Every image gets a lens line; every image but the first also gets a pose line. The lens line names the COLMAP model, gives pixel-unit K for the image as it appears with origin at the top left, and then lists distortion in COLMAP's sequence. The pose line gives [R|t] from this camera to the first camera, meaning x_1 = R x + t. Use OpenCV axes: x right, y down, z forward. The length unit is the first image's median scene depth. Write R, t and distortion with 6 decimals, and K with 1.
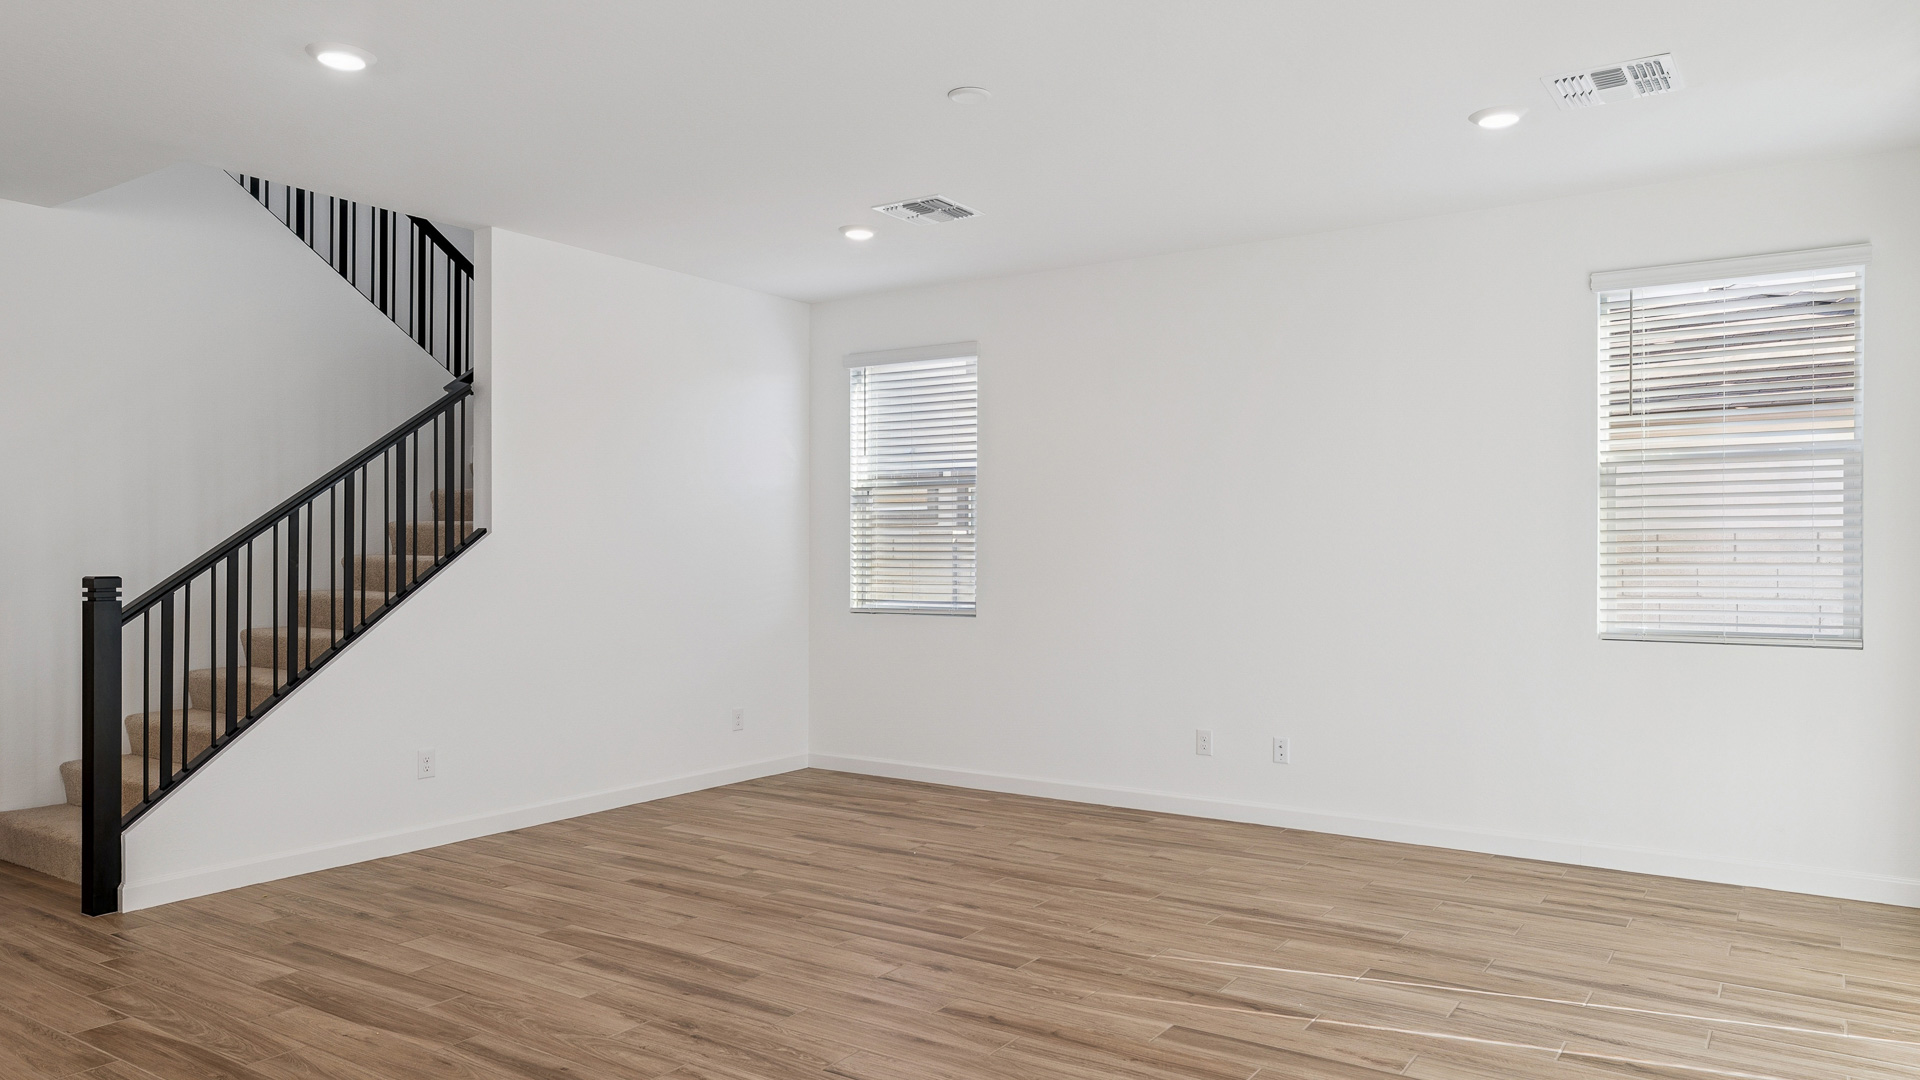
lens RADIAL K [[1288.7, 0, 971.2], [0, 1288.7, 545.5], [0, 0, 1]] dist [-0.000312, 0.000745]
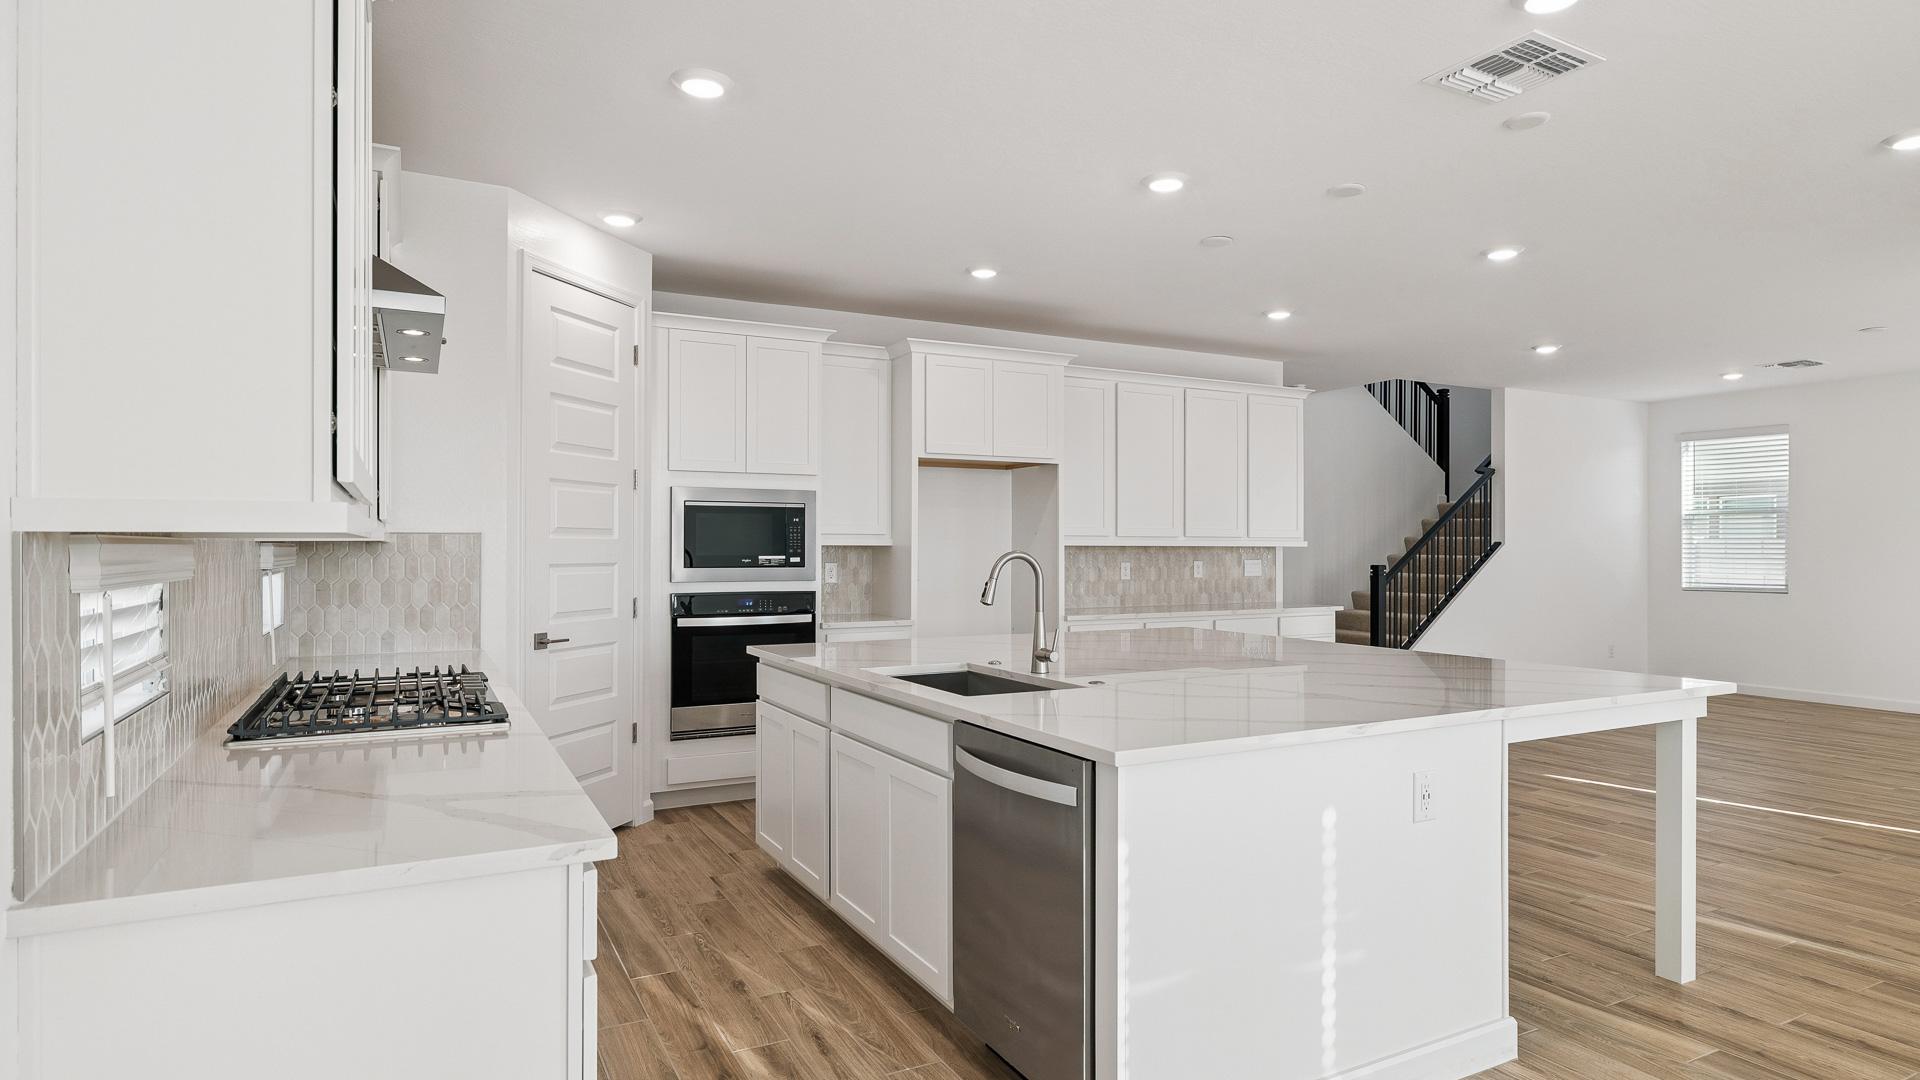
lens RADIAL K [[1029.8, 0, 952.8], [0, 1029.8, 544.6], [0, 0, 1]] dist [-0.003655, -0.001548]
pose [[0.869715, -0.001005, -0.493553, -0.378466], [0.002212, 0.999996, 0.001862, -0.016074], [0.493549, -0.002712, 0.869714, -0.893878]]
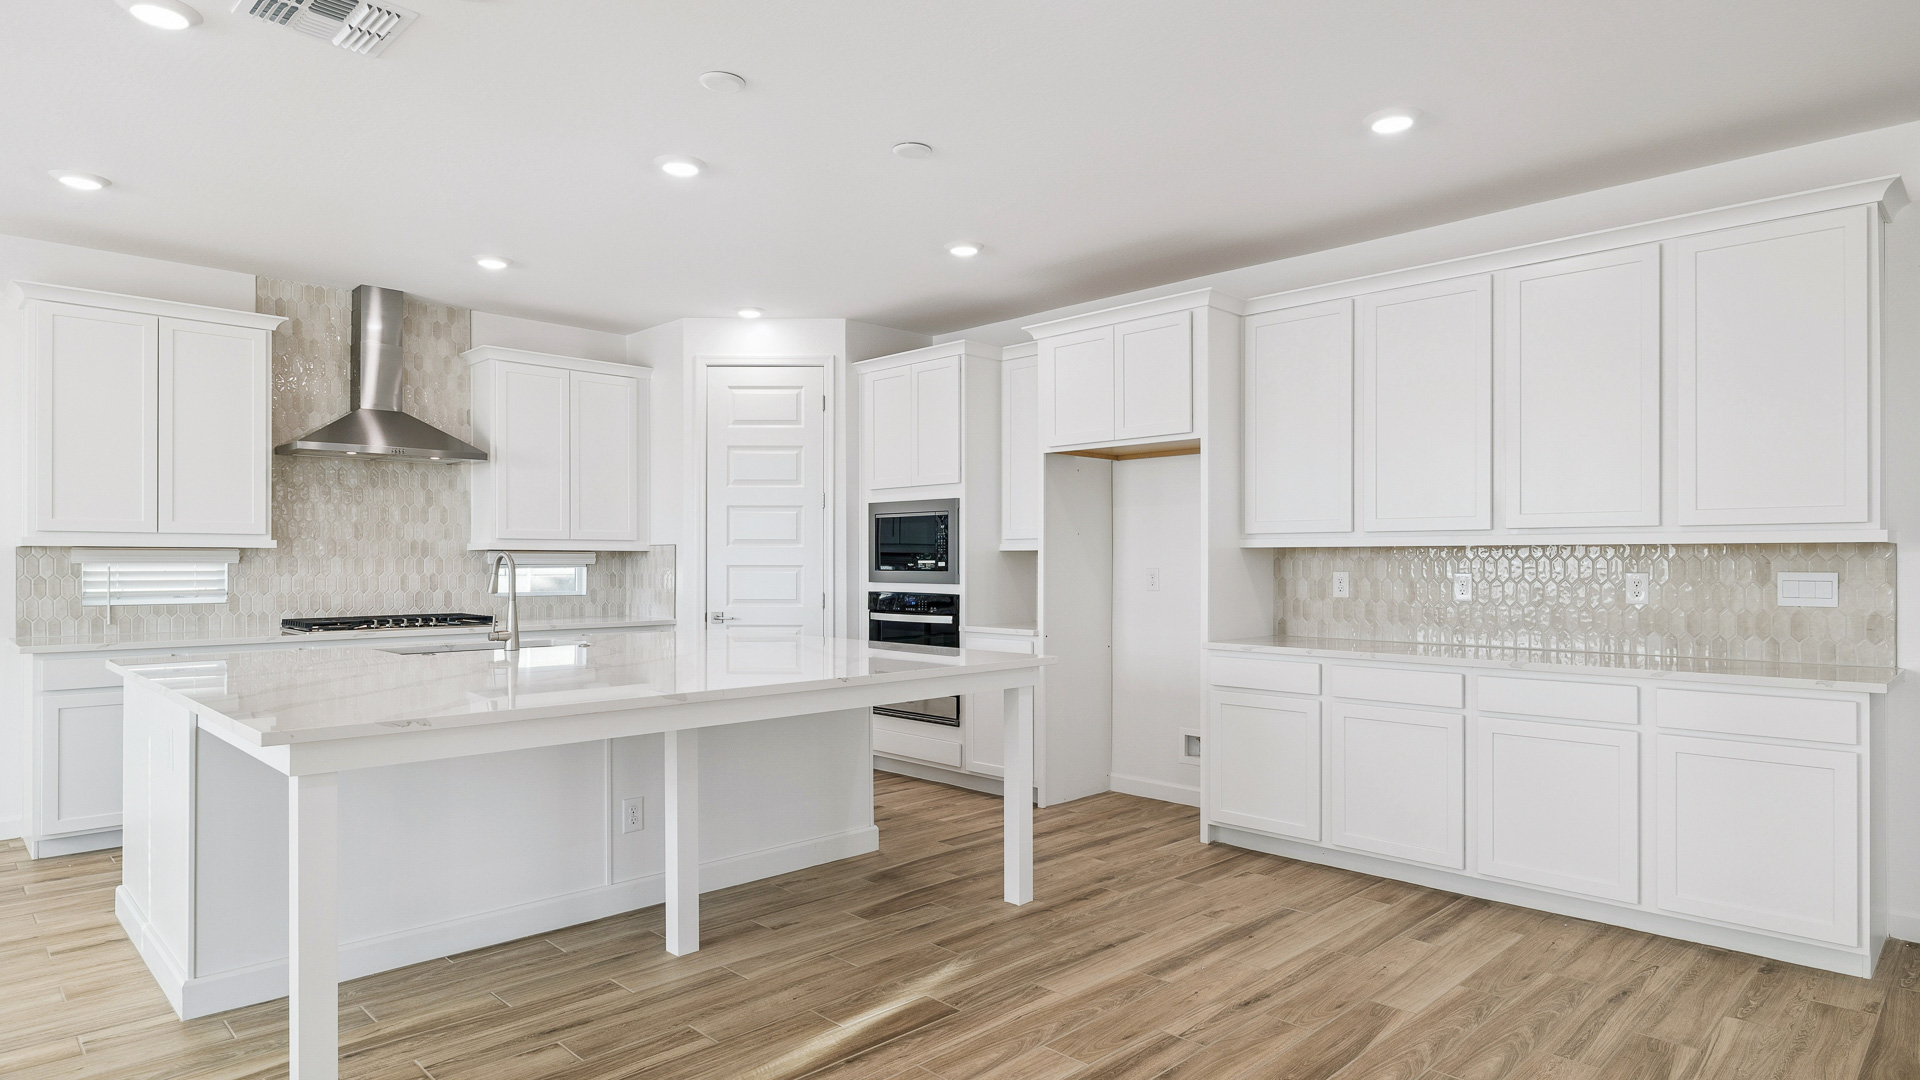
lens RADIAL K [[1074.8, 0, 966.9], [0, 1074.8, 552.5], [0, 0, 1]] dist [-0.003058, 0.001450]
pose [[-0.209034, -0.010872, -0.977848, 0.139452], [0.004774, 0.999915, -0.012138, 0.004274], [0.977897, -0.007206, -0.208965, 0.305801]]
